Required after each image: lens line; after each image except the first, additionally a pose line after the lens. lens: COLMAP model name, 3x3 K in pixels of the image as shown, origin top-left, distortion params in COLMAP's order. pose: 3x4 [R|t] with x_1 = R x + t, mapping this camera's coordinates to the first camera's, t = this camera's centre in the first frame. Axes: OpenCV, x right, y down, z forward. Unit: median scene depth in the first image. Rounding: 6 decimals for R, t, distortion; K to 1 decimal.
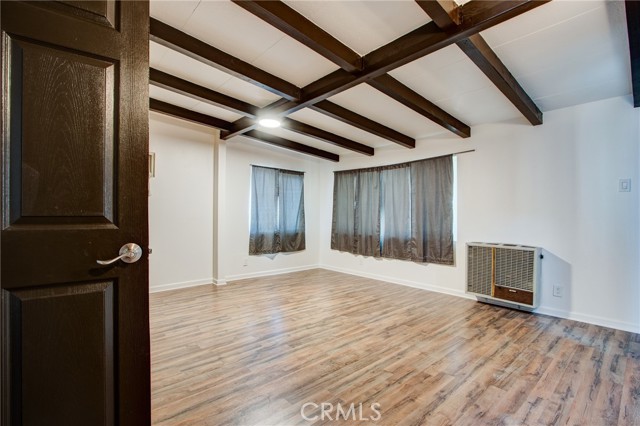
lens RADIAL K [[295.3, 0, 312.3], [0, 295.3, 215.1], [0, 0, 1]] dist [-0.012496, -0.000069]
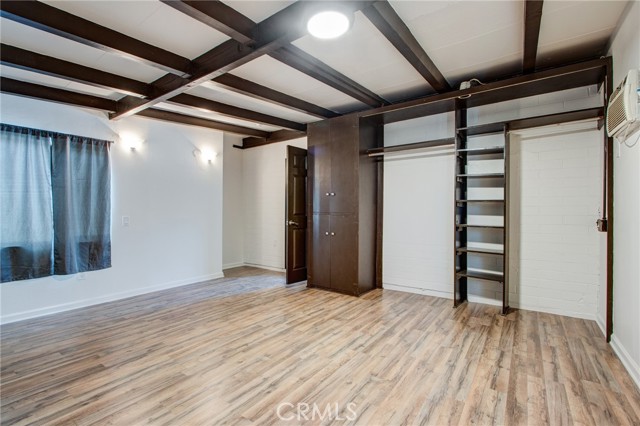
lens RADIAL K [[295.3, 0, 312.3], [0, 295.3, 215.1], [0, 0, 1]] dist [-0.012496, -0.000069]
pose [[-0.974463, 0.000249, -0.224547, -0.011303], [0.000041, 1.000000, 0.000928, 0.010058], [0.224547, 0.000895, -0.974463, 1.998469]]
